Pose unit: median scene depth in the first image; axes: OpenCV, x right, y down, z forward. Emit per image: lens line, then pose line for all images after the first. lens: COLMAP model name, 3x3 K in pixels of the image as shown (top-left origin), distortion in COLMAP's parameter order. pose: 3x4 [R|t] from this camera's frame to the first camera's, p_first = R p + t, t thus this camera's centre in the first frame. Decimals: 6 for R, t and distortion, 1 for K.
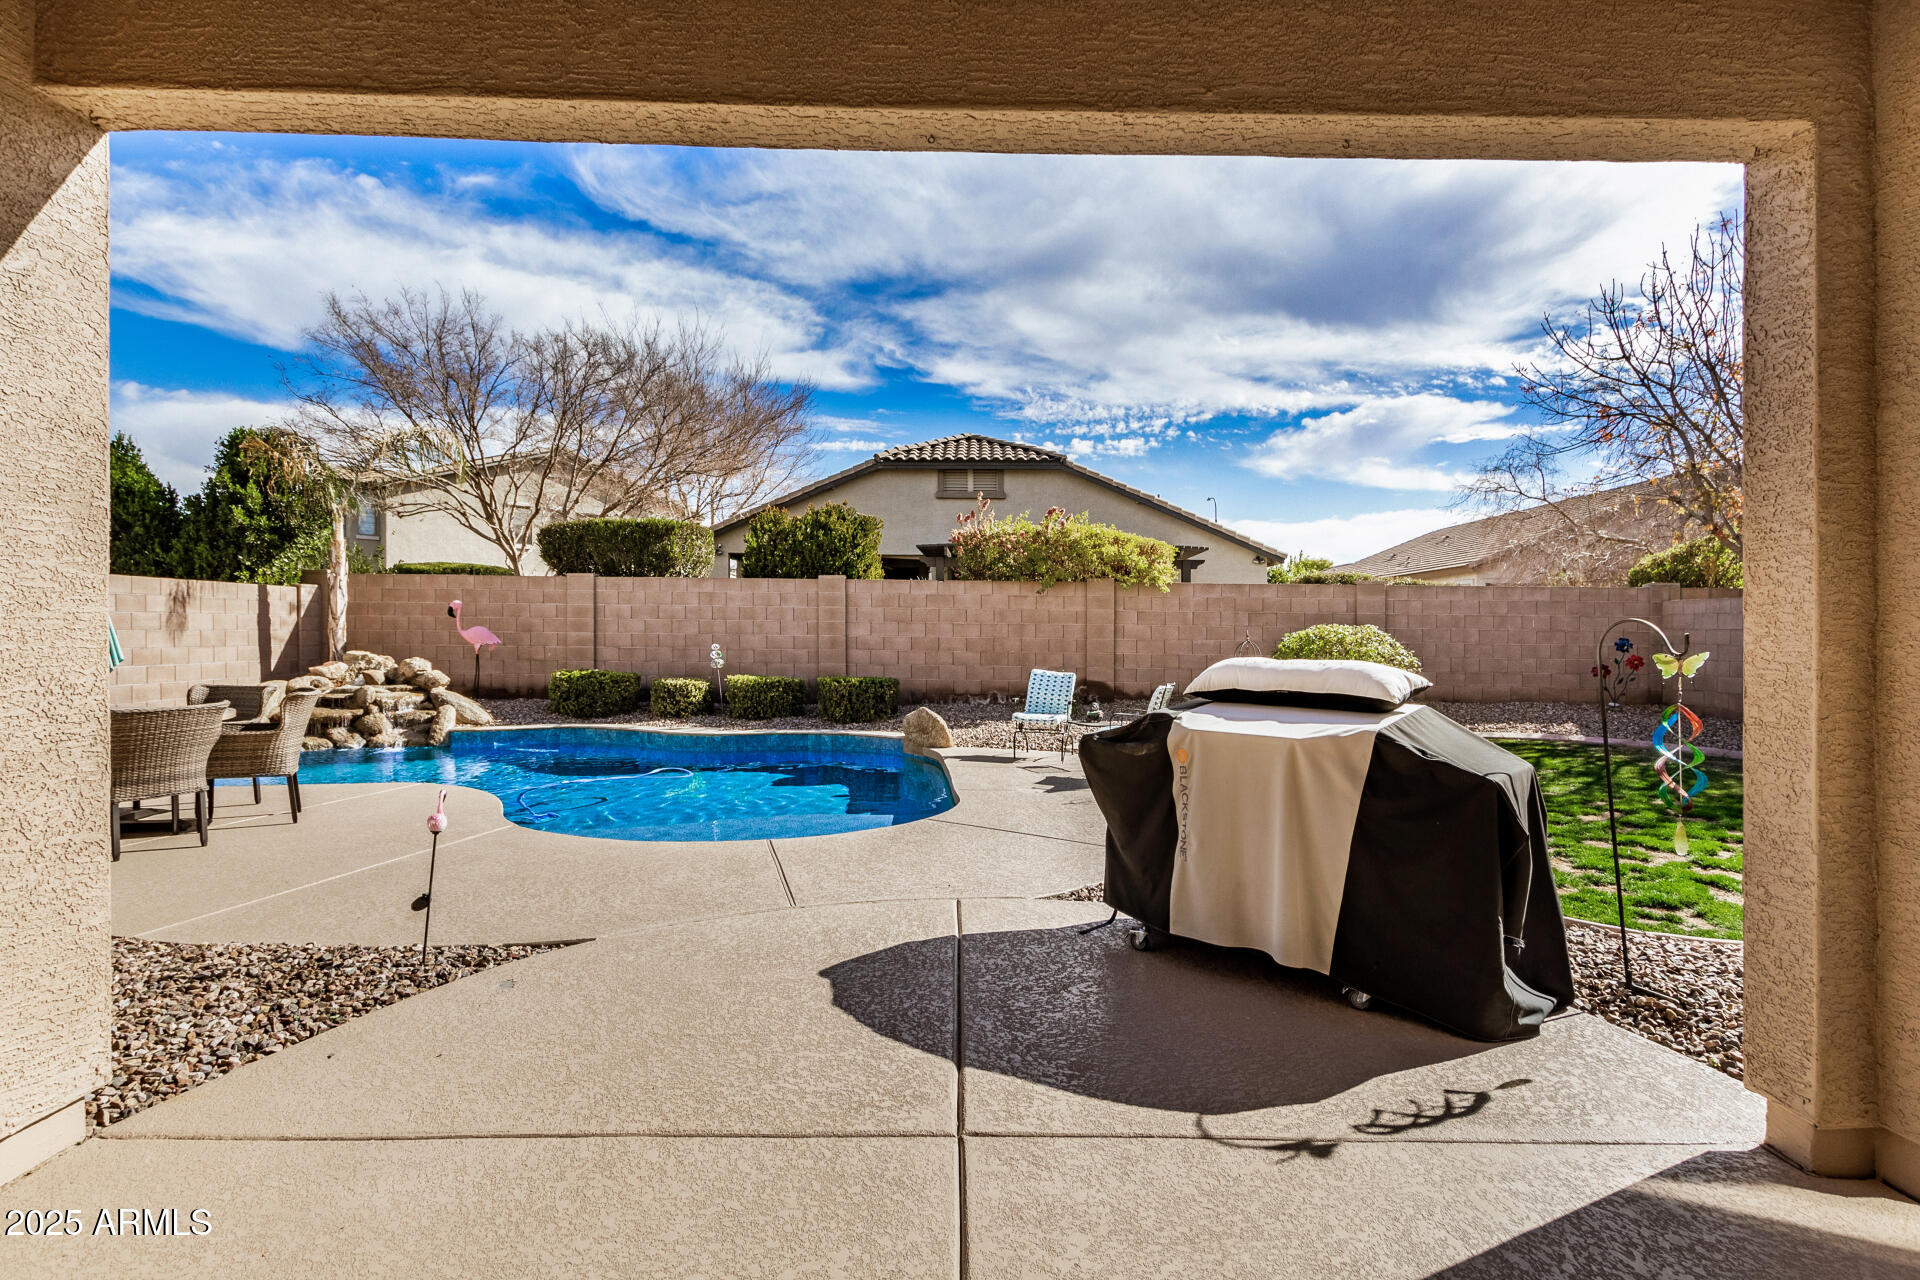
lens RADIAL K [[933.5, 0, 959.2], [0, 933.5, 641.8], [0, 0, 1]] dist [0.019079, -0.003796]
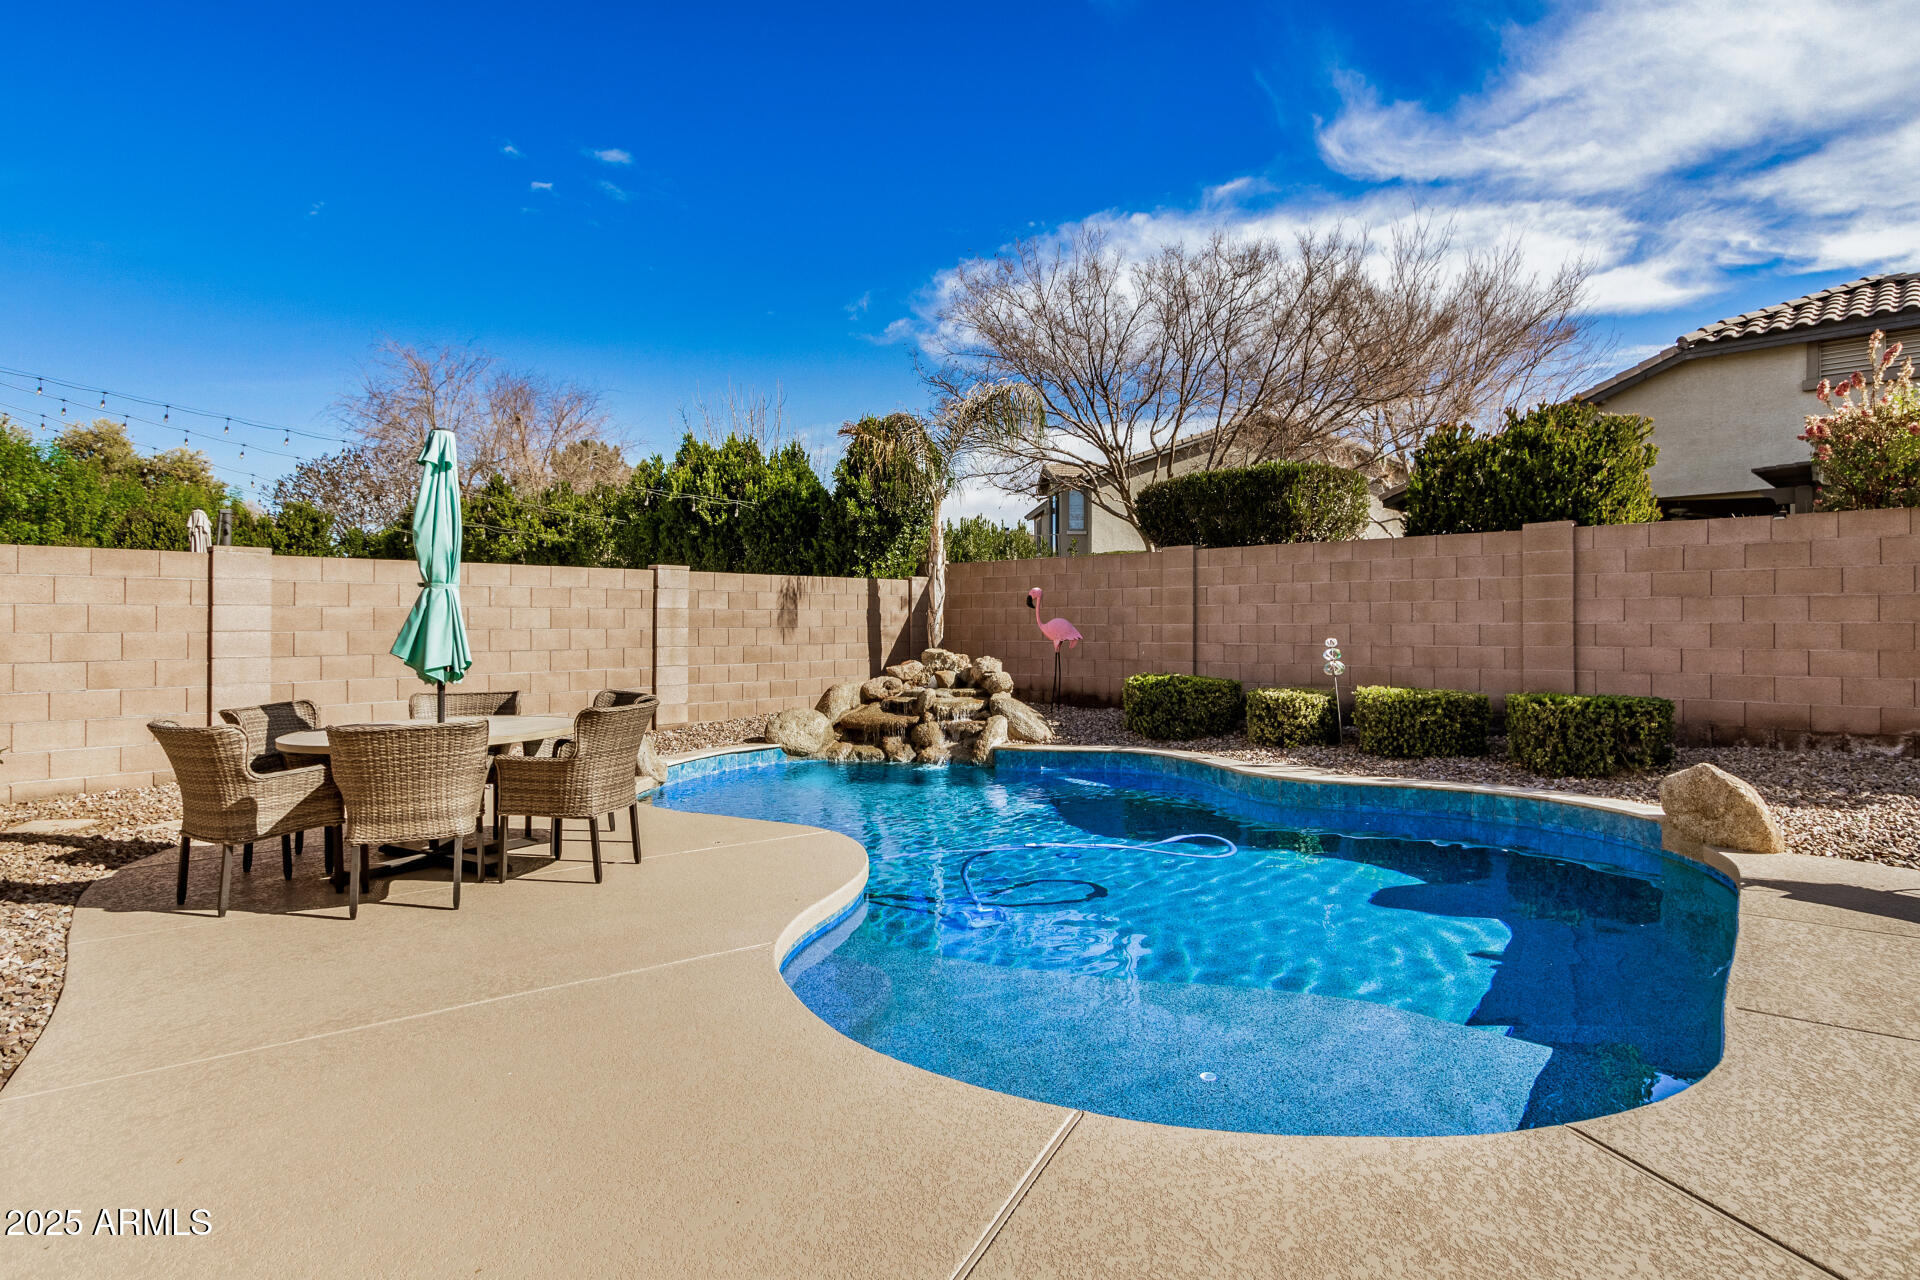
lens RADIAL K [[1037.5, 0, 976.8], [0, 1037.5, 636.7], [0, 0, 1]] dist [0.004575, 0.000463]
pose [[0.751201, -0.006845, -0.660038, 0.030832], [0.007275, 0.999971, -0.002090, 0.000958], [0.660034, -0.003231, 0.751229, 0.283586]]
